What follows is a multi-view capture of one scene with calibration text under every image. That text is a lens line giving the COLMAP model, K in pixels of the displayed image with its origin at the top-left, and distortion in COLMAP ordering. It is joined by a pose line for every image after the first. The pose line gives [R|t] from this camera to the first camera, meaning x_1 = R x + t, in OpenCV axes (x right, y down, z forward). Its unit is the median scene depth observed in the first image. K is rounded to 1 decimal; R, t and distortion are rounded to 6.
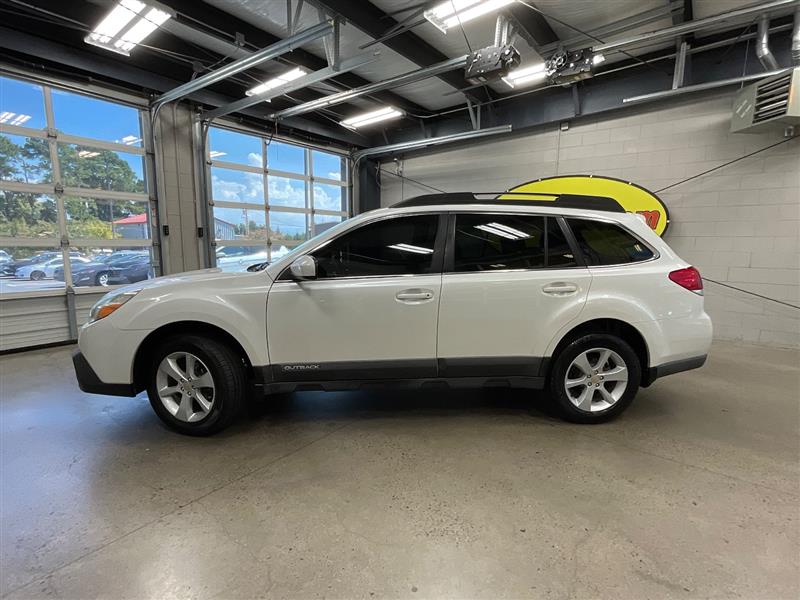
lens RADIAL K [[399.6, 0, 402.1], [0, 399.6, 300.0], [0, 0, 1]] dist [-0.000980, 0.001731]
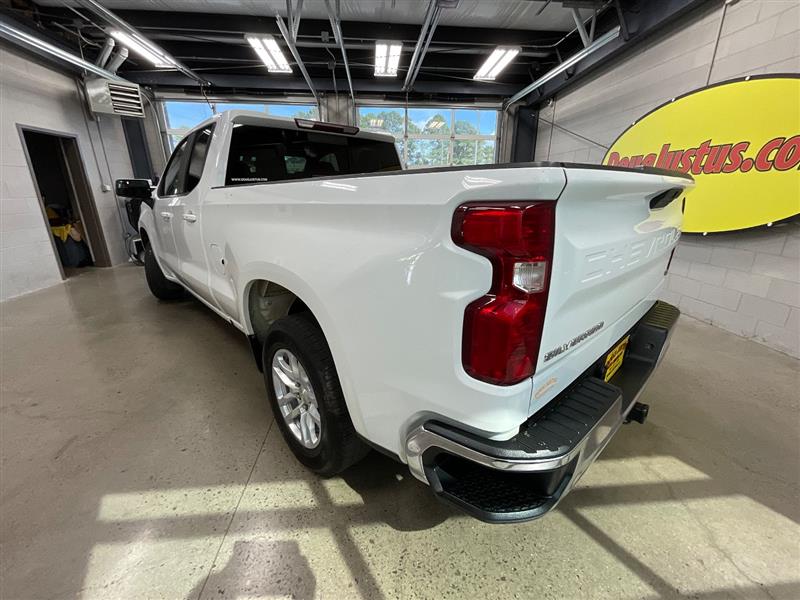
lens RADIAL K [[337.9, 0, 400.0], [0, 337.9, 300.0], [0, 0, 1]] dist [0.002737, 0.000267]
pose [[0.675936, 0.215630, -0.704708, 0.570058], [-0.103441, 0.974530, 0.198974, -0.041229], [0.729664, -0.061598, 0.681025, 0.282635]]
